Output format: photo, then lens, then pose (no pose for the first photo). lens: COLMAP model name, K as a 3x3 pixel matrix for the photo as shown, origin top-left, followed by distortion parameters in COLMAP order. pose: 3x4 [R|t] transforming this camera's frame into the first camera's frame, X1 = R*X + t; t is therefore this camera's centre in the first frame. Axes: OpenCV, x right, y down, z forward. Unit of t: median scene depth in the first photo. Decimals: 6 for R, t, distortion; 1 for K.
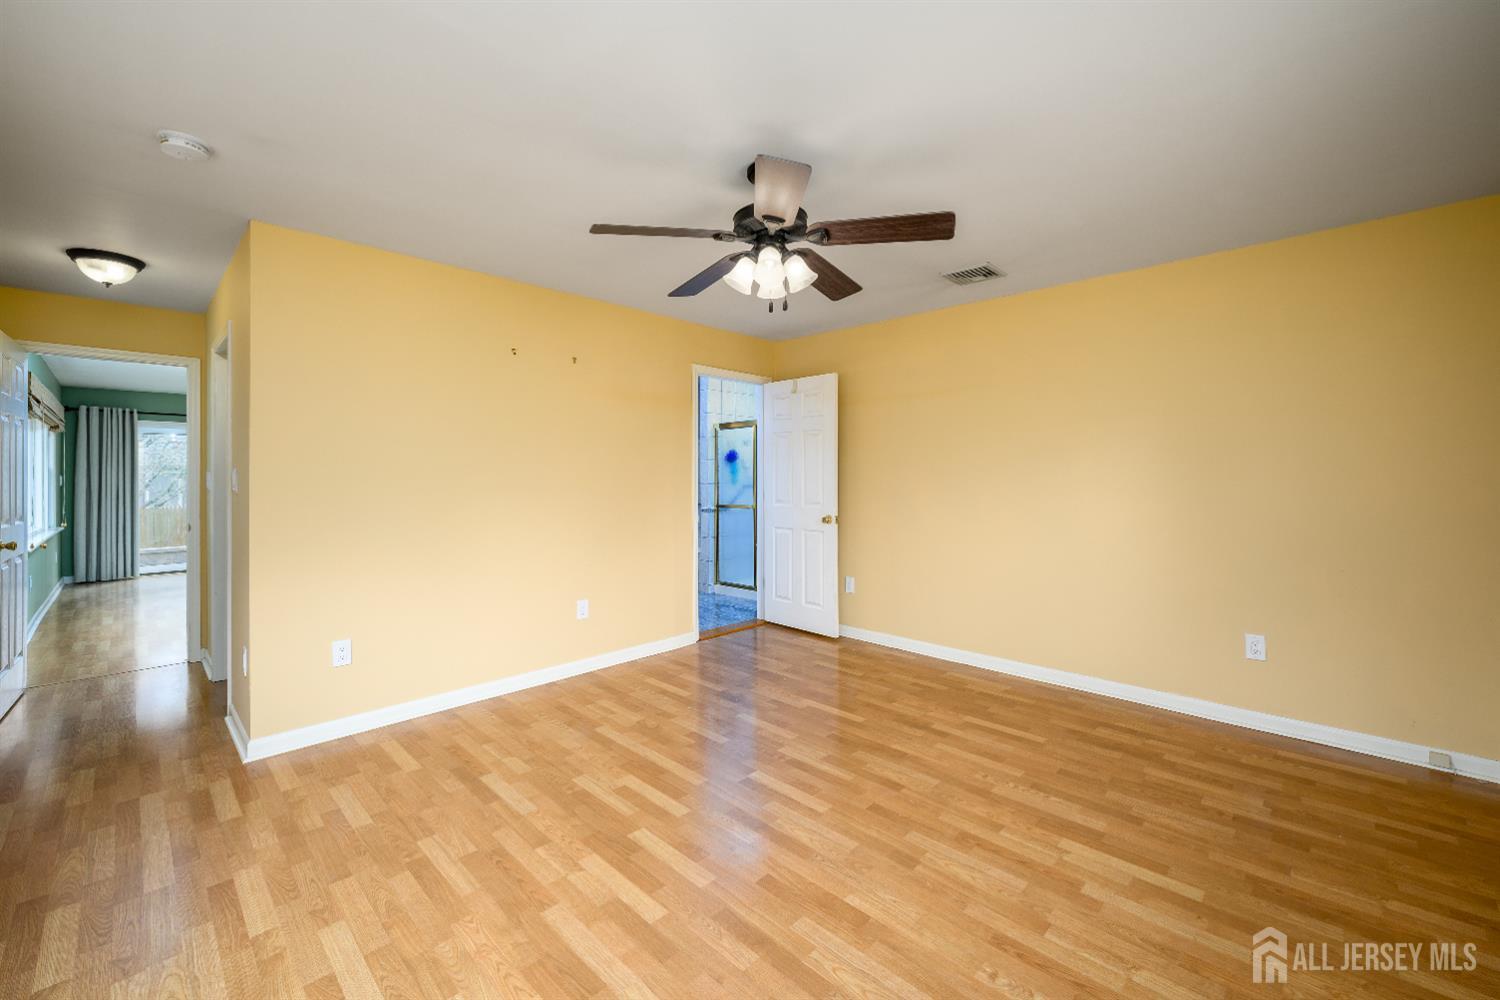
lens RADIAL K [[614.8, 0, 751.2], [0, 614.8, 472.6], [0, 0, 1]] dist [-0.000635, -0.000149]
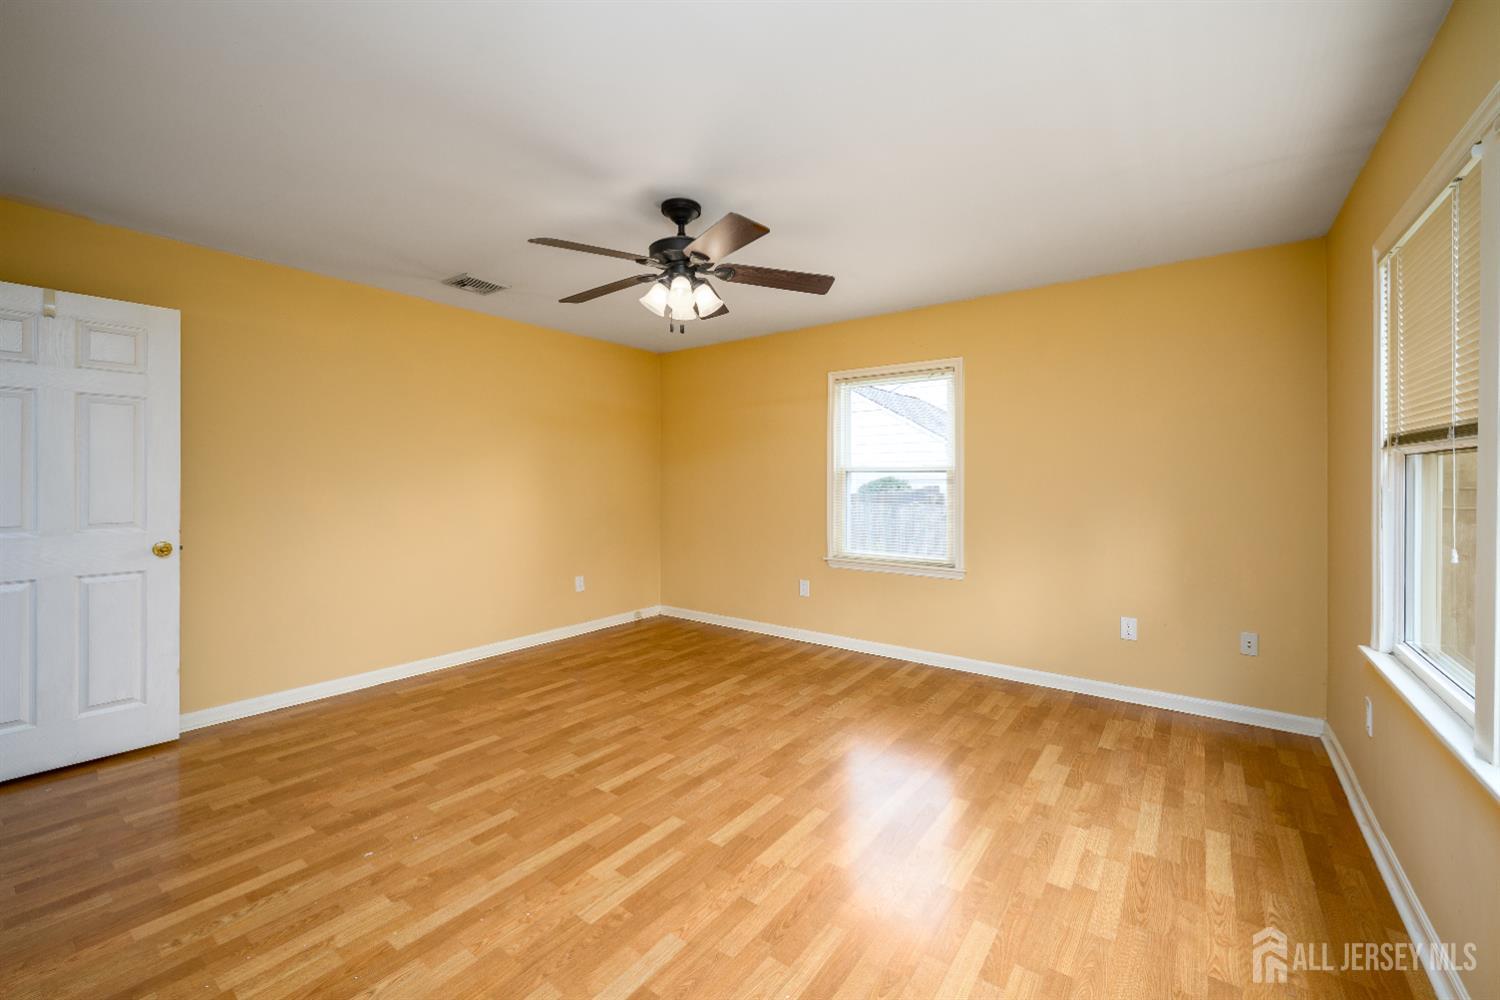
lens RADIAL K [[598.8, 0, 752.3], [0, 598.8, 491.4], [0, 0, 1]] dist [-0.000935, 0.000175]
pose [[-0.132183, -0.020432, 0.991015, -0.946644], [-0.006050, 0.999786, 0.019806, 0.006464], [-0.991207, -0.003378, -0.132278, 0.897291]]
